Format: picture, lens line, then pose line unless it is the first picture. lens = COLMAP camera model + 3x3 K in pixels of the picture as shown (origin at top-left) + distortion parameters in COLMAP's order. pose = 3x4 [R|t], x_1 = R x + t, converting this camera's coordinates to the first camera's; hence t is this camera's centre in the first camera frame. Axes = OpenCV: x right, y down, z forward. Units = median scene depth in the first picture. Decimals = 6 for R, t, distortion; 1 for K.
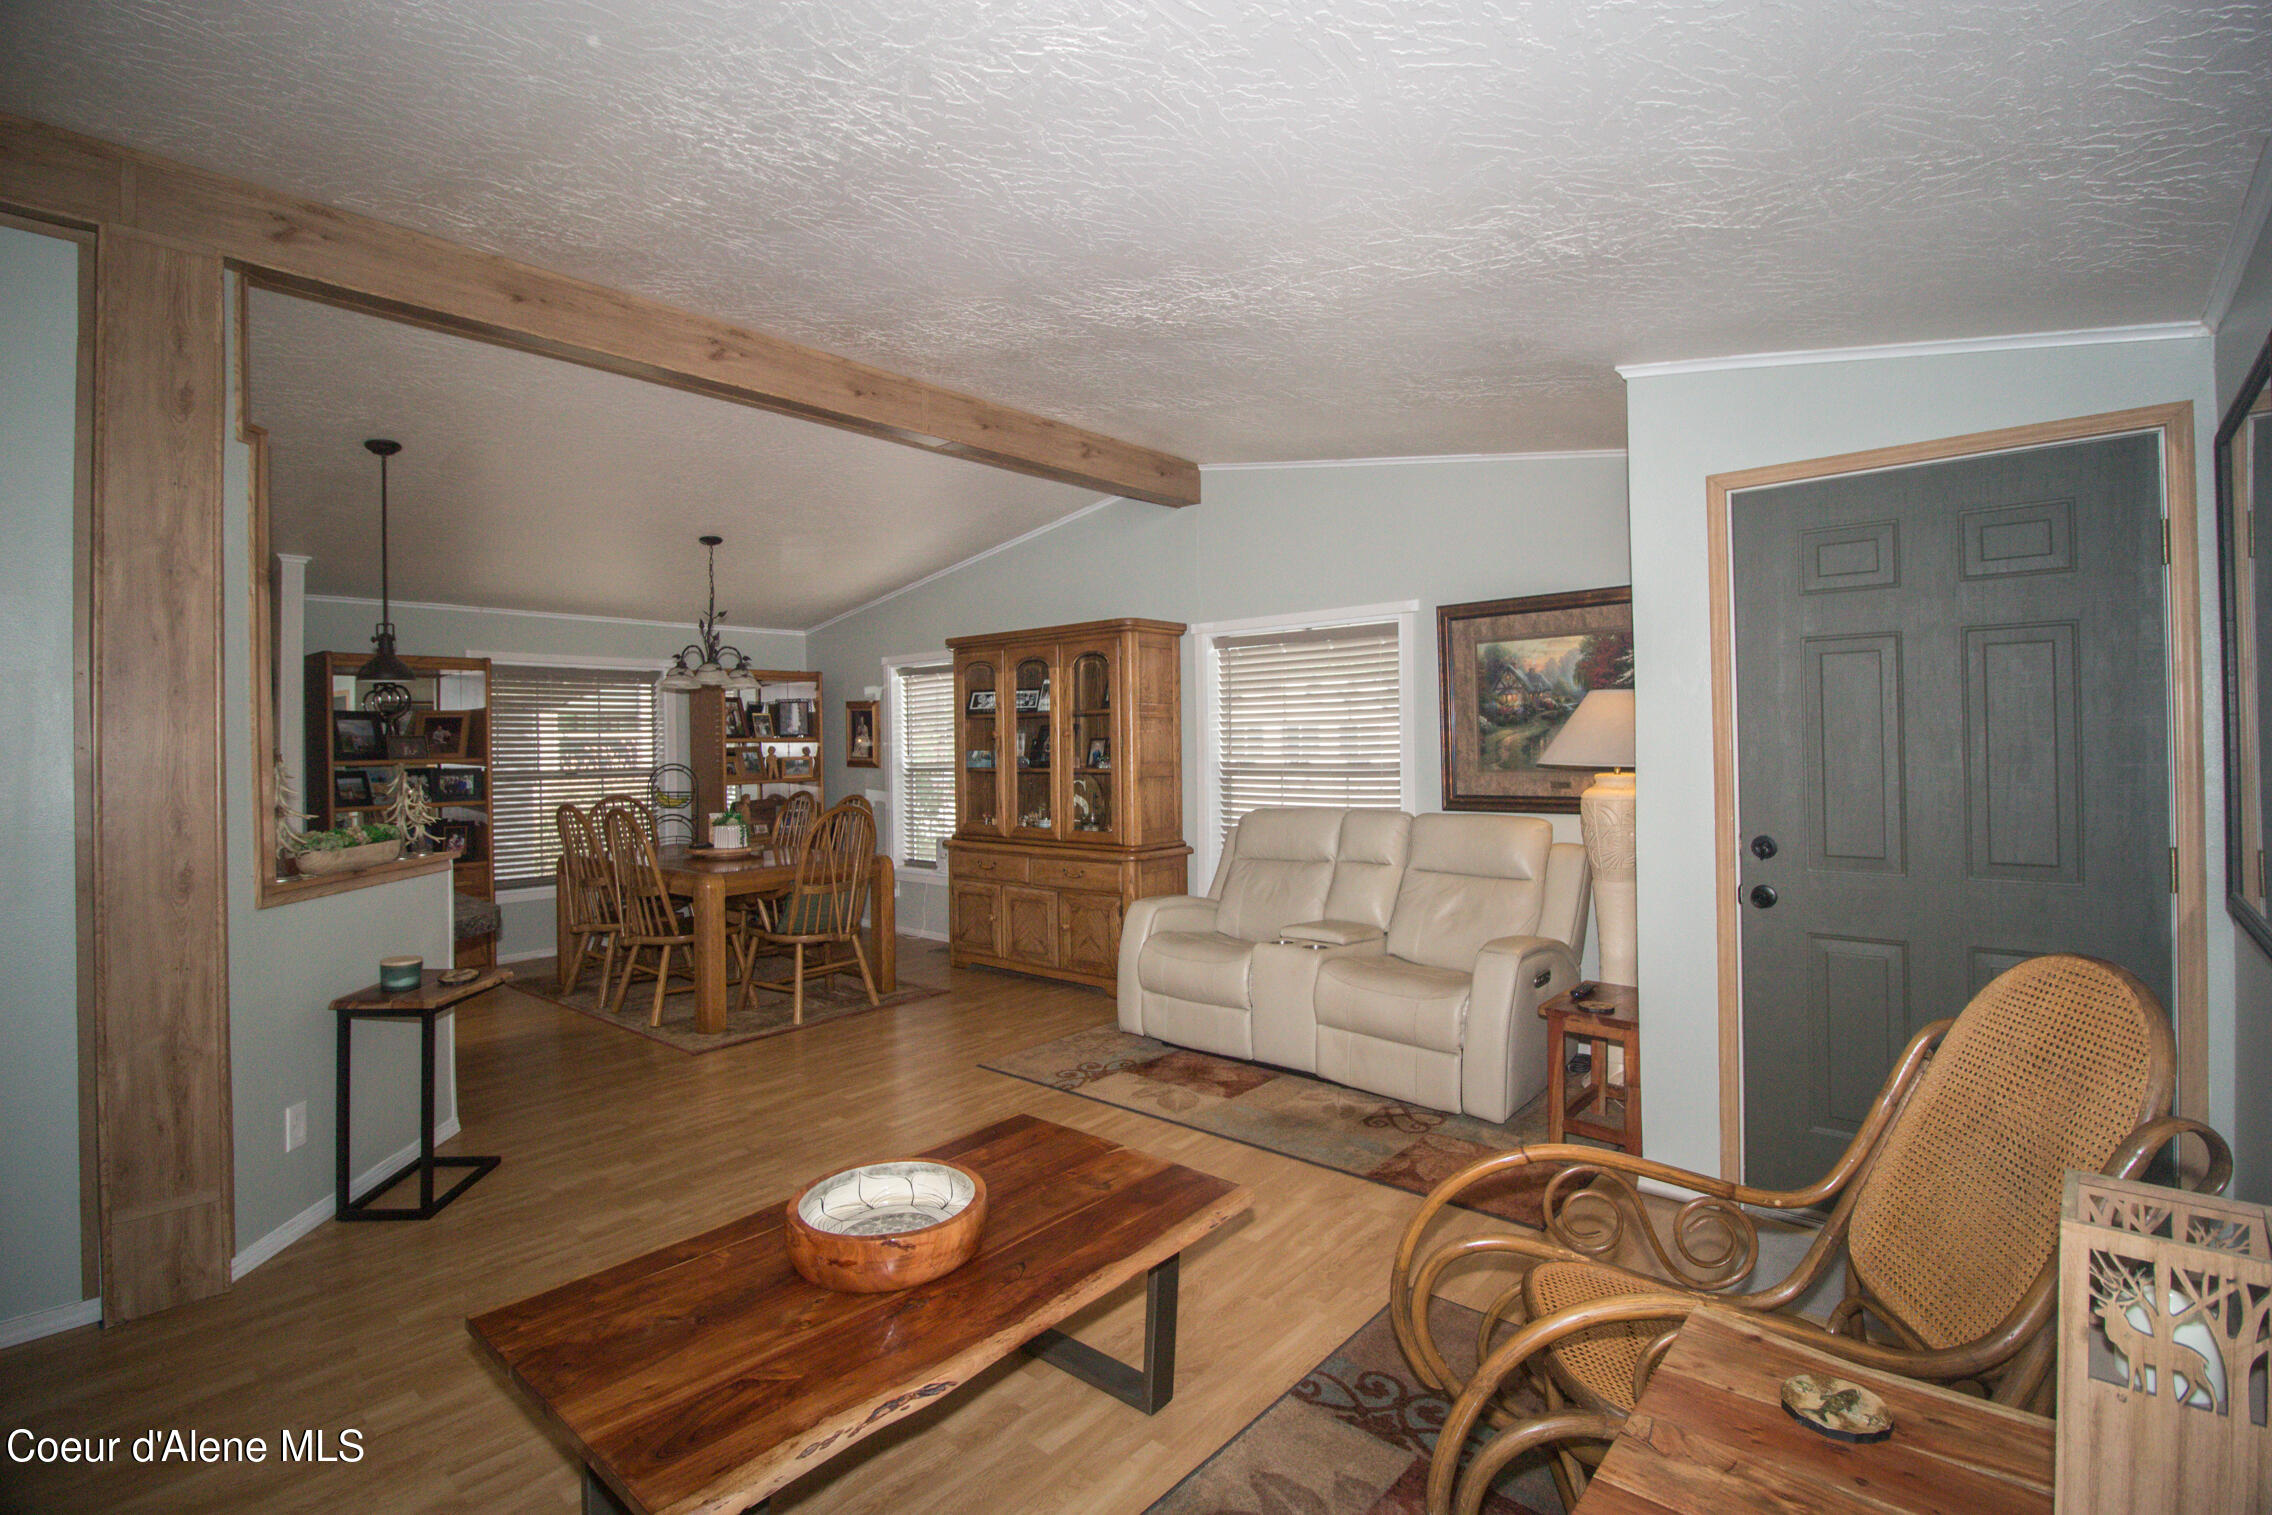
lens RADIAL K [[1075.5, 0, 1159.6], [0, 1075.5, 736.3], [0, 0, 1]] dist [0.001151, -0.008954]
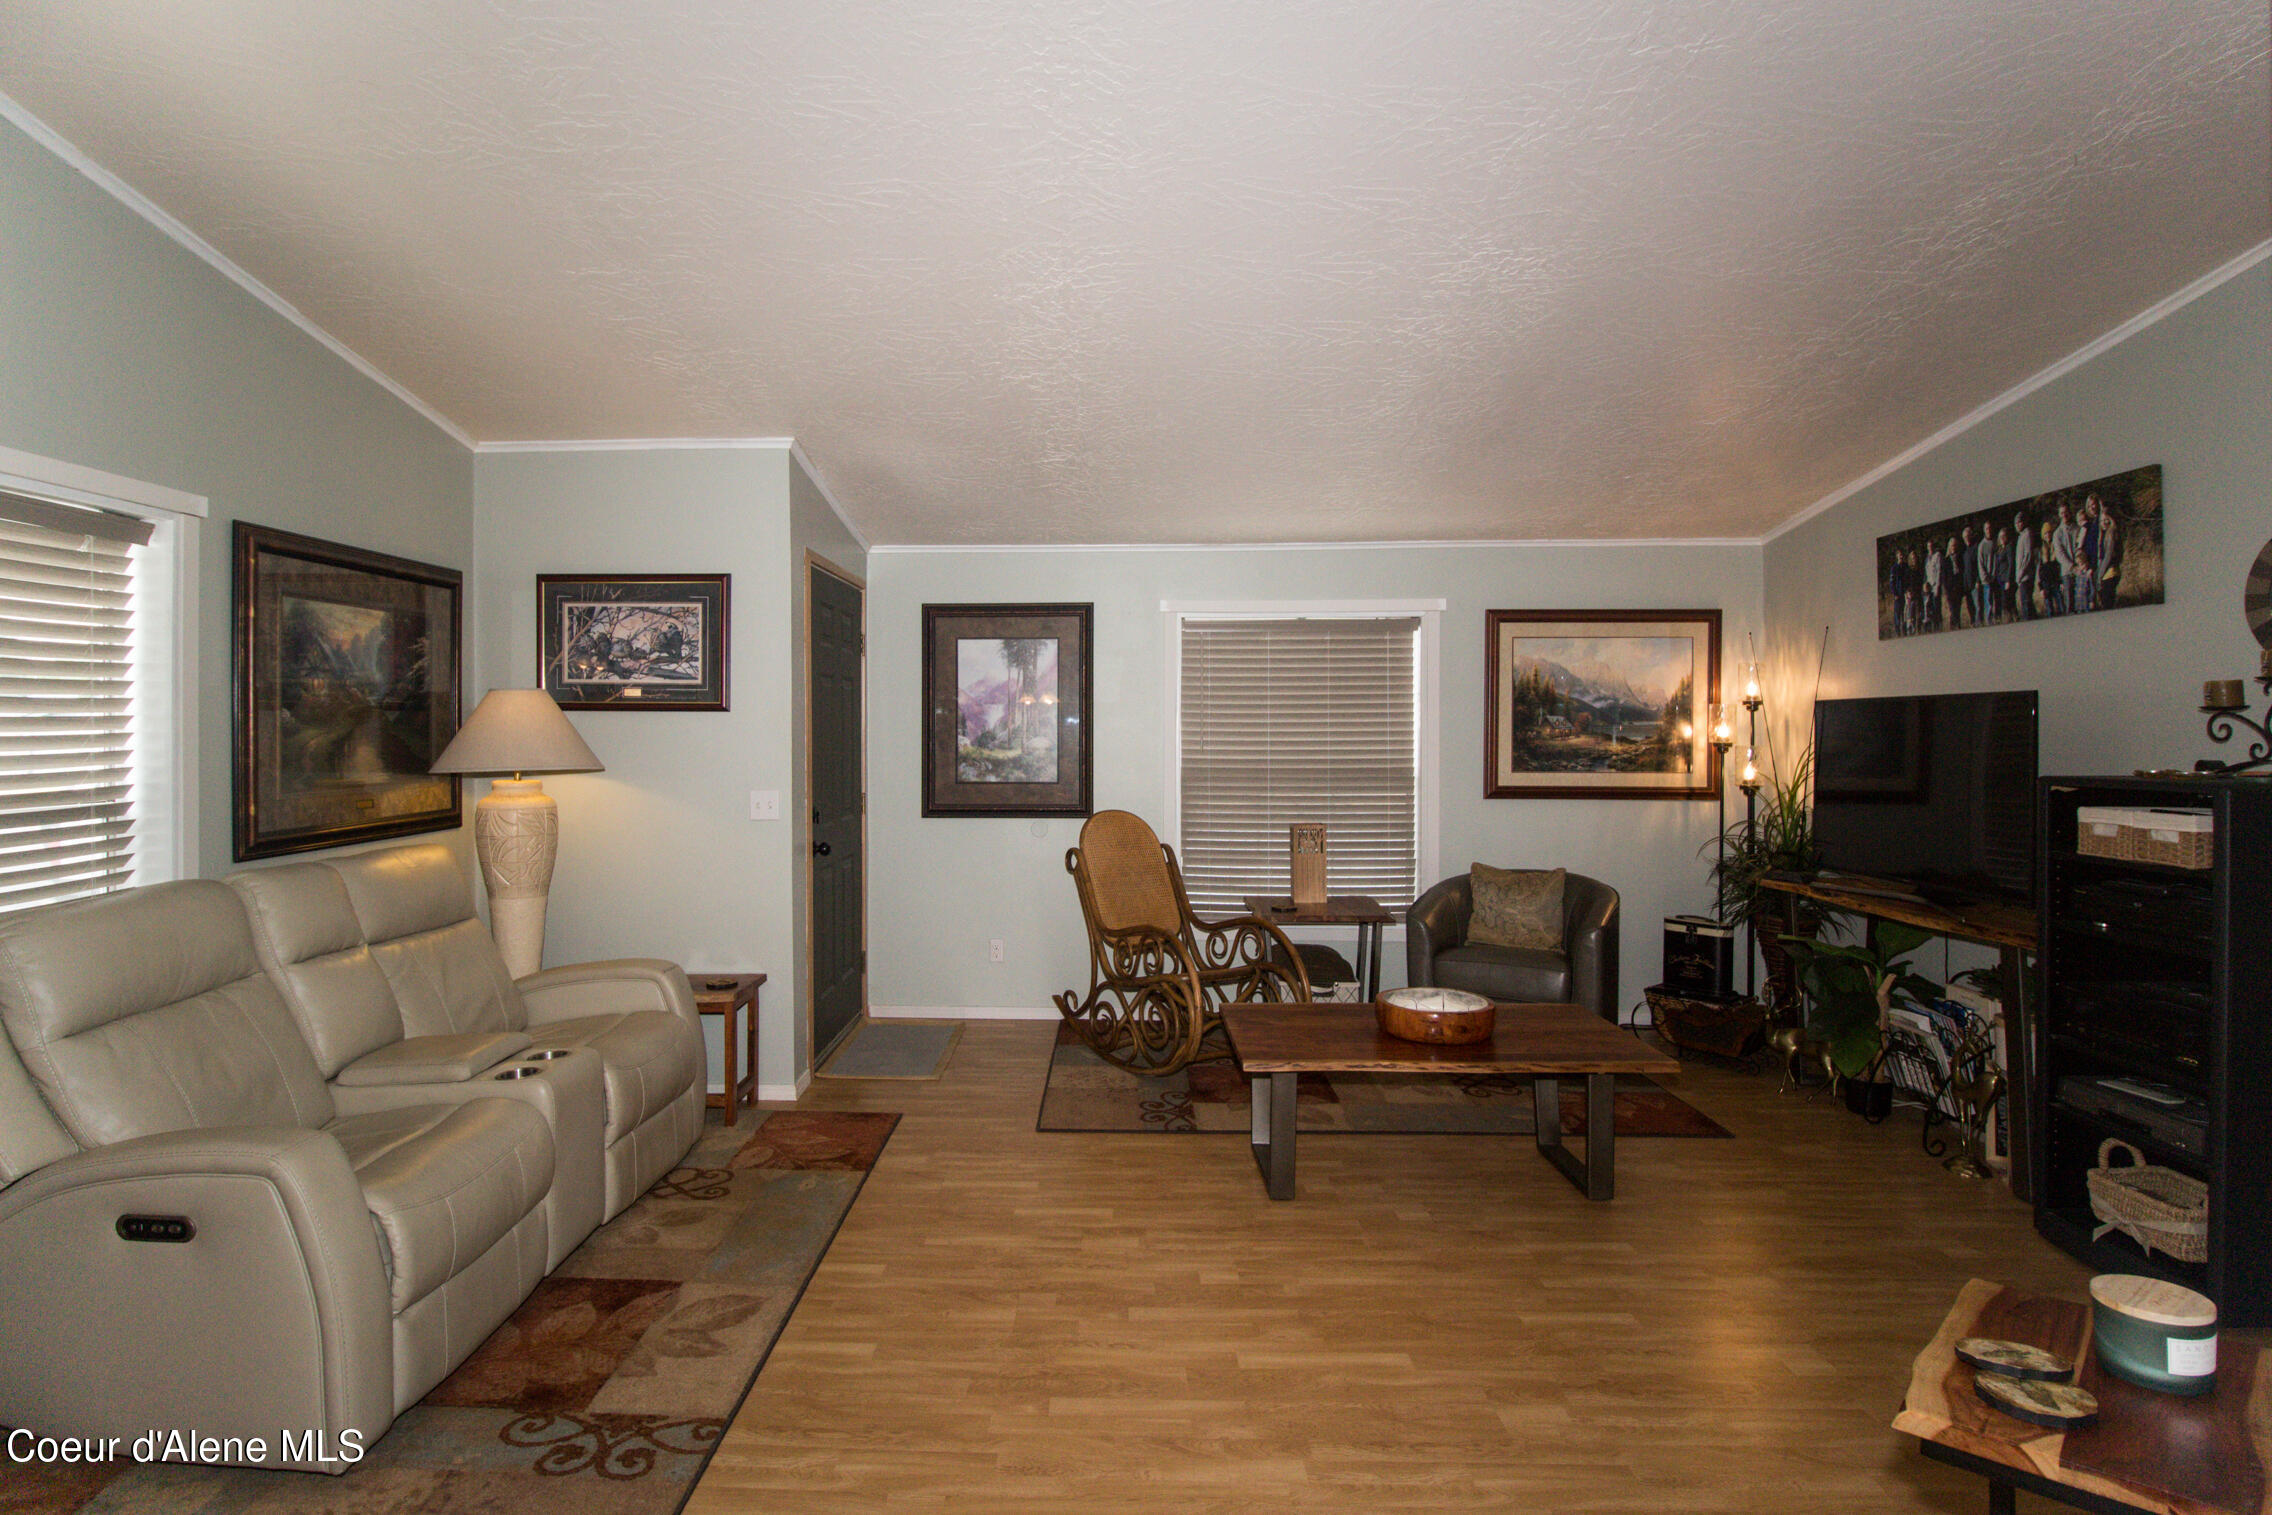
lens RADIAL K [[1165.8, 0, 1051.5], [0, 1165.8, 722.5], [0, 0, 1]] dist [-0.002342, -0.001993]
pose [[-0.616907, 0.023613, 0.786682, -0.595570], [0.007206, 0.999677, -0.024355, 0.012341], [-0.787003, -0.009356, -0.616878, 1.171664]]
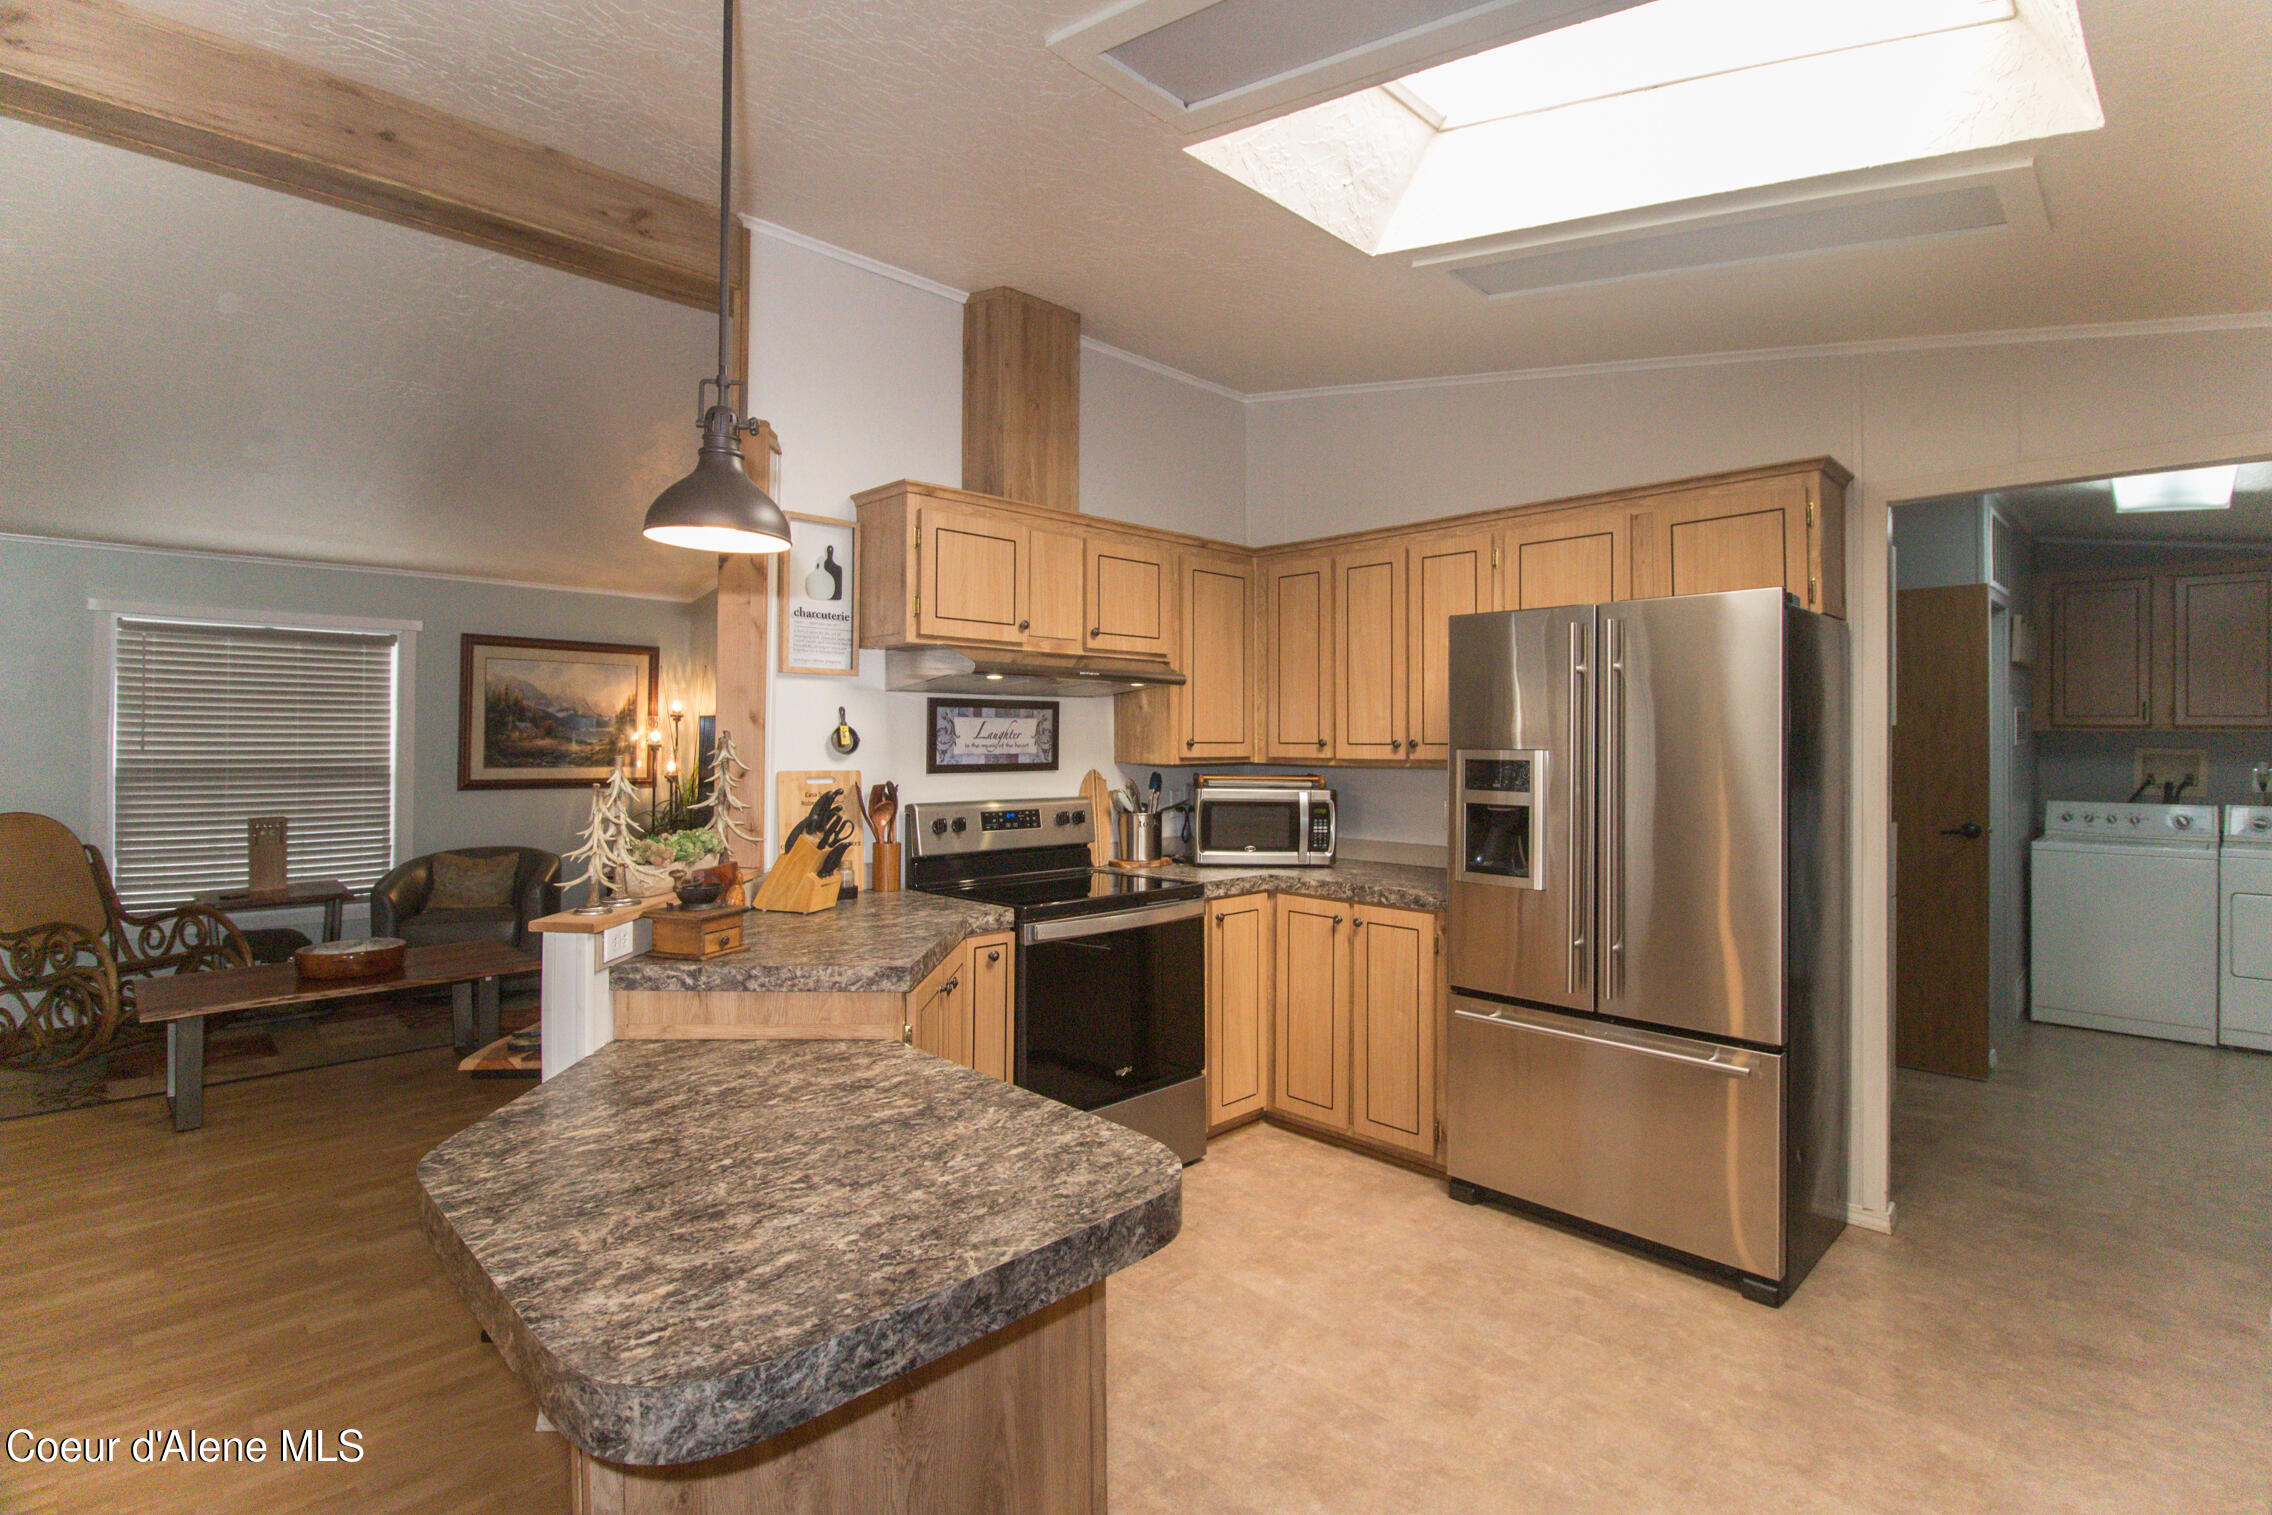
lens RADIAL K [[1075.5, 0, 1151.6], [0, 1075.5, 741.3], [0, 0, 1]] dist [0.001151, -0.008954]
pose [[-0.997365, 0.008951, 0.071998, -0.889053], [0.008575, 0.999948, -0.005533, 0.018696], [-0.072044, -0.004901, -0.997389, 1.352062]]
